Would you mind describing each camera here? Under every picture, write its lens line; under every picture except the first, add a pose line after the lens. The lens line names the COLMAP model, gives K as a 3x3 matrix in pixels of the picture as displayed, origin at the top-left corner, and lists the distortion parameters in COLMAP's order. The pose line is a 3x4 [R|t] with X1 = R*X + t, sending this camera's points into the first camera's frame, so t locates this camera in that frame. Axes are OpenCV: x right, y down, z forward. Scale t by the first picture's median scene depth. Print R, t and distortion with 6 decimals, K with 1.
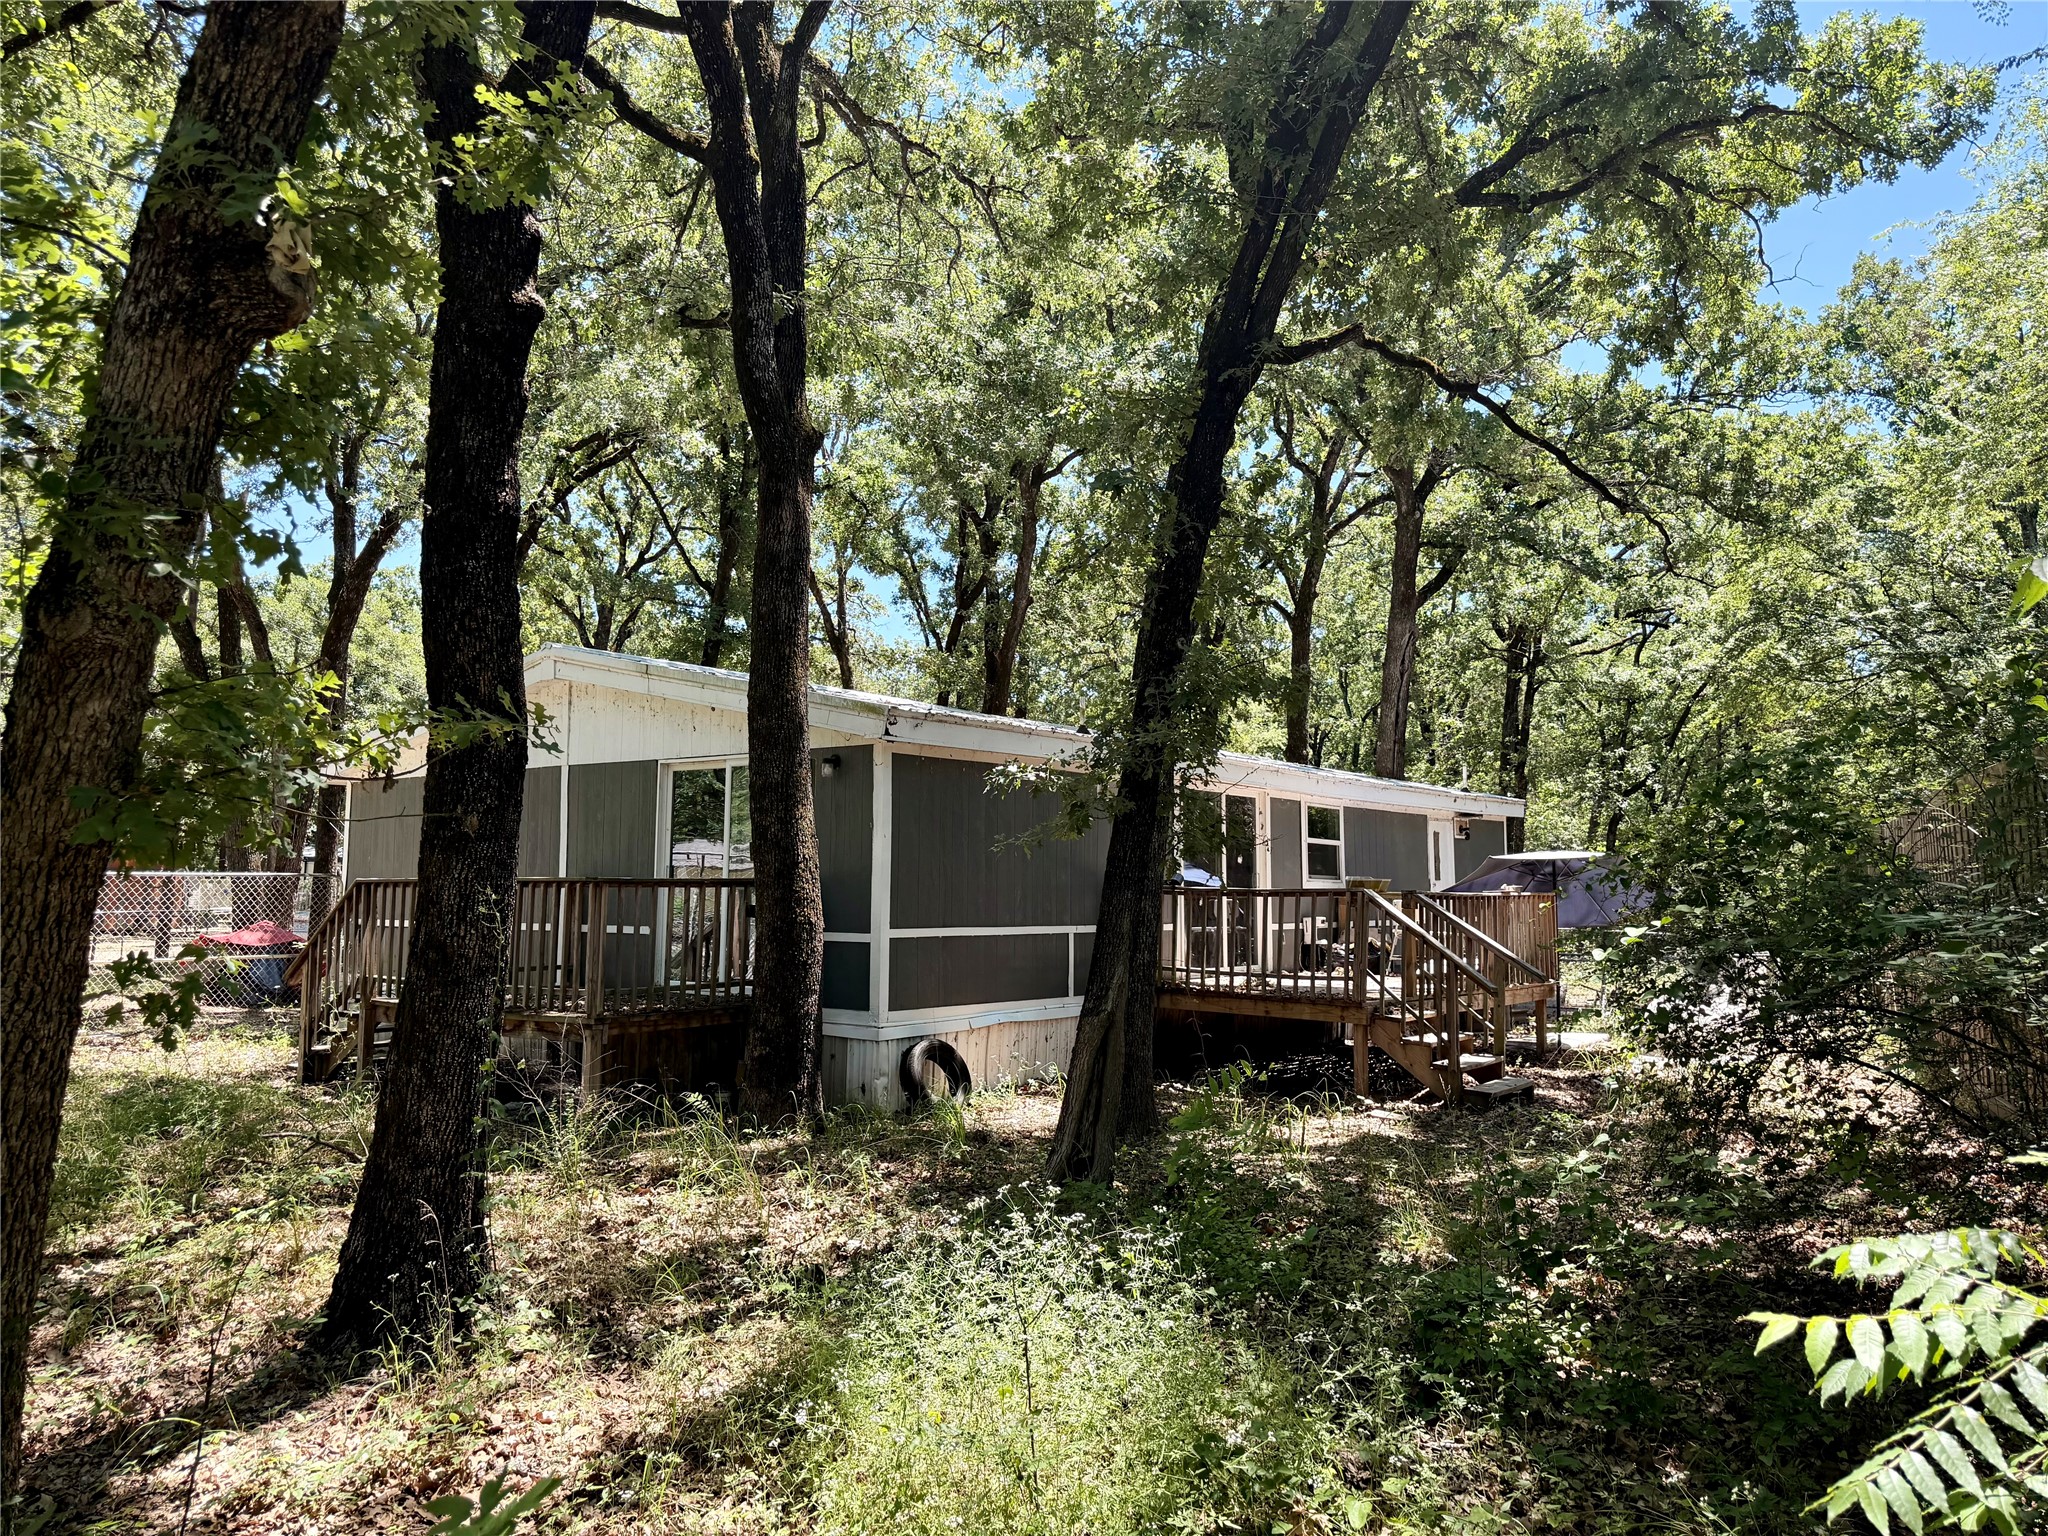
lens RADIAL K [[1475.9, 0, 1024.0], [0, 1475.9, 768.0], [0, 0, 1]] dist [-0.001280, -0.000318]
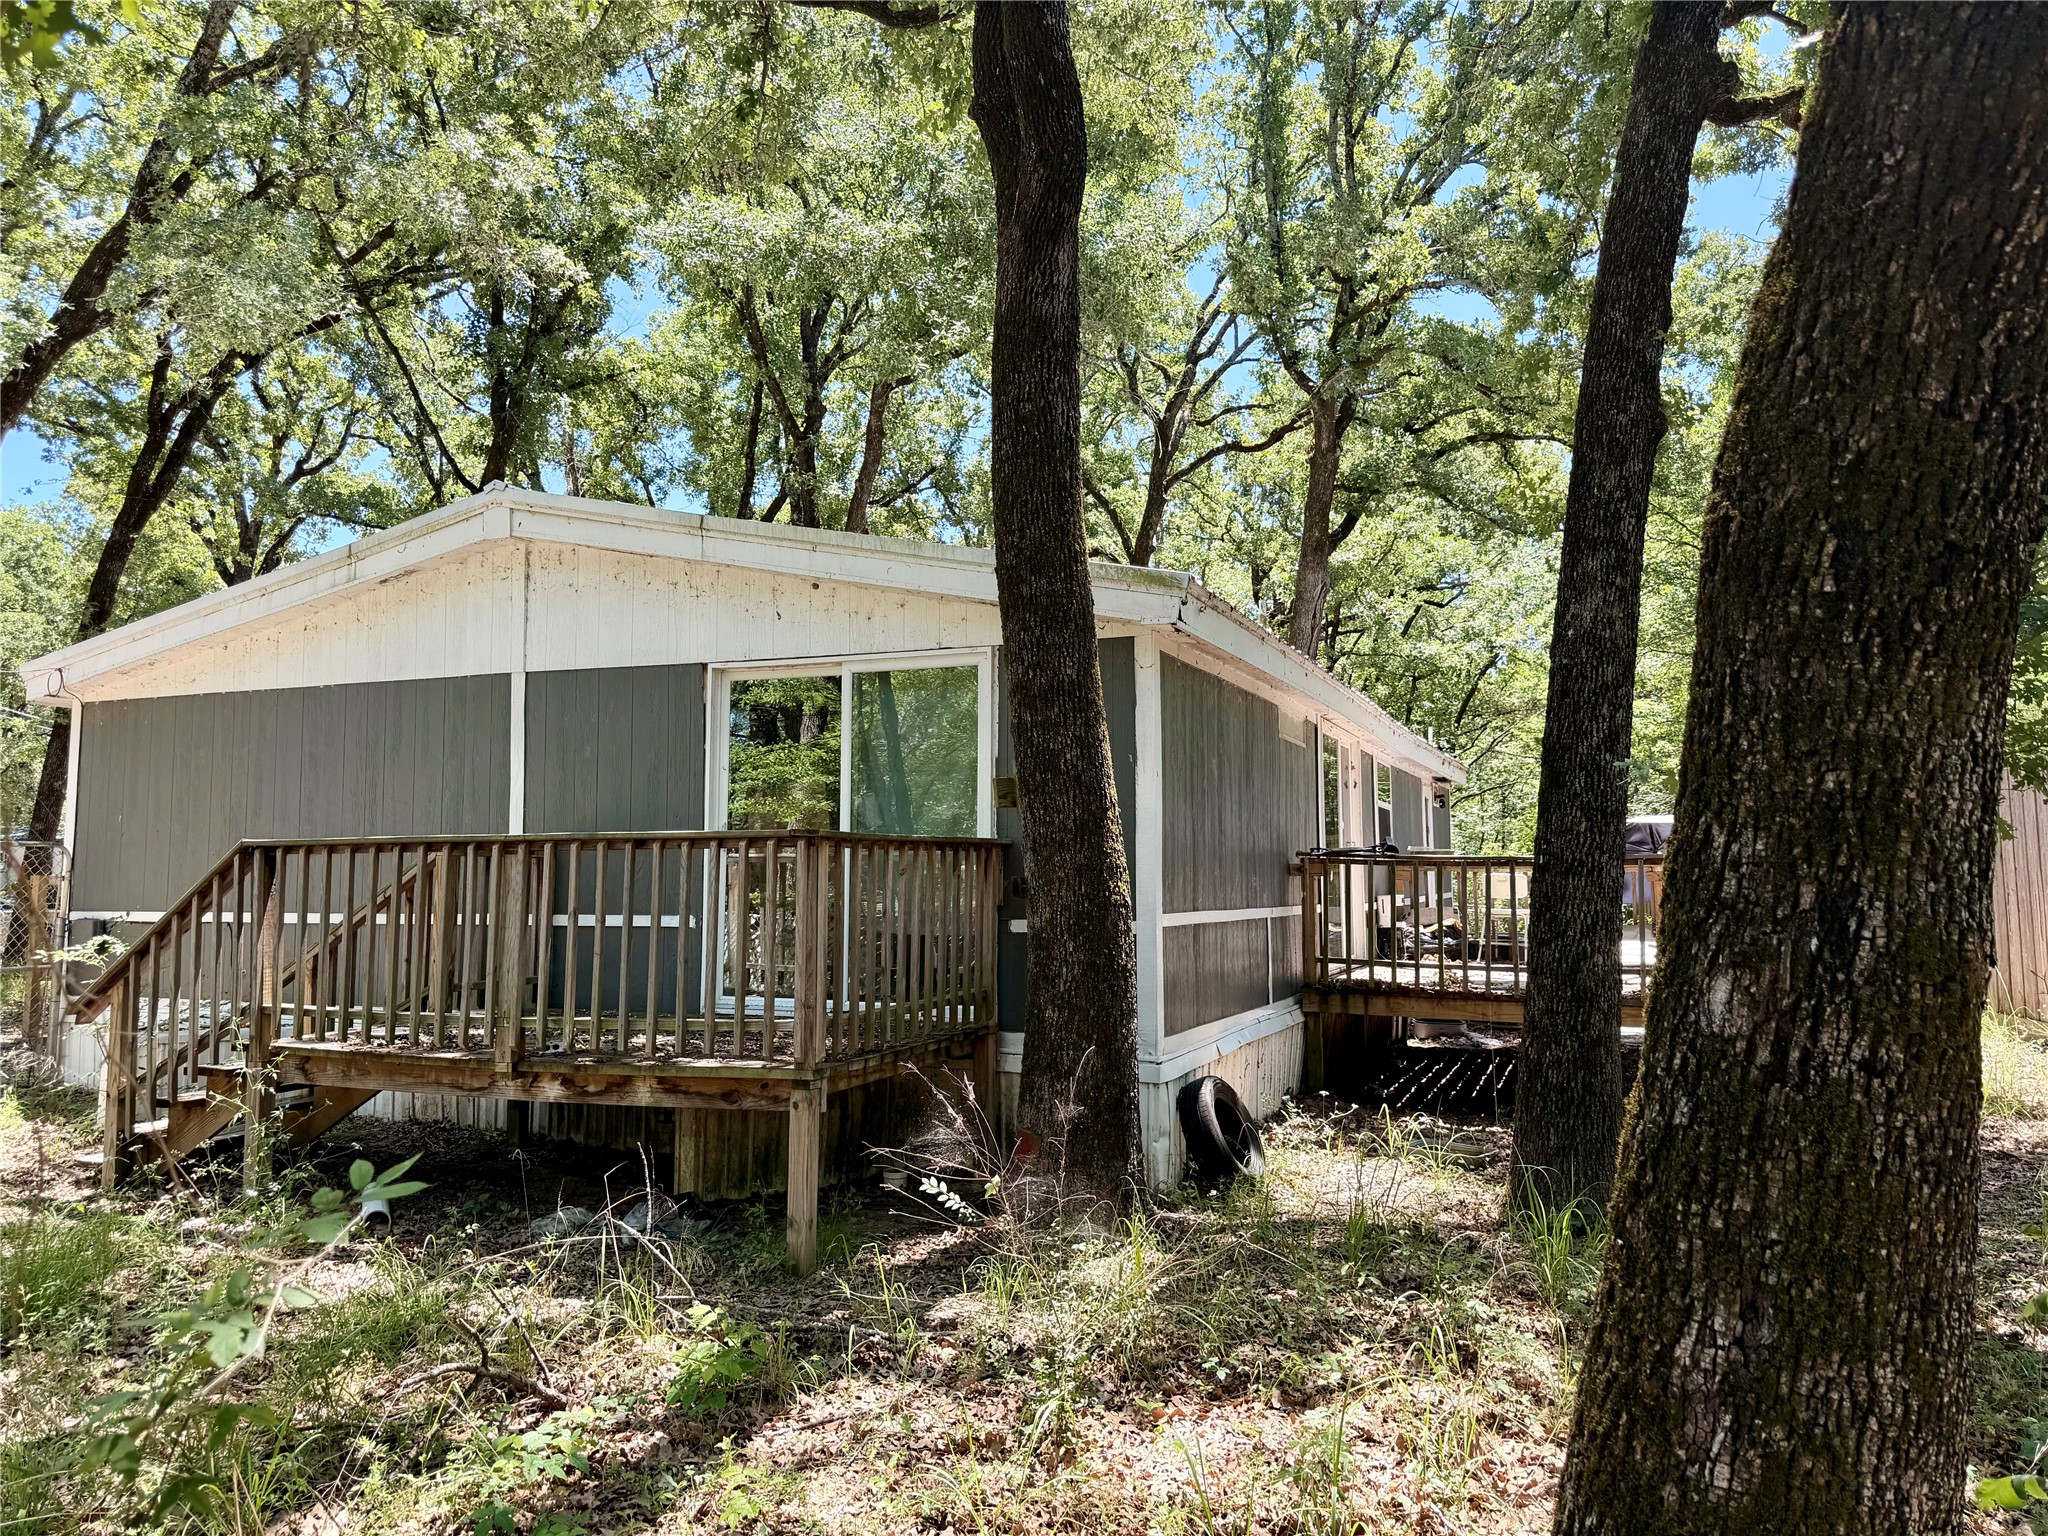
lens RADIAL K [[1475.9, 0, 1024.0], [0, 1475.9, 768.0], [0, 0, 1]] dist [-0.001280, -0.000318]
pose [[0.963648, 0.014136, 0.266801, -0.251363], [-0.017004, 0.999820, 0.008439, 0.029464], [-0.266633, -0.012669, 0.963715, 0.287993]]
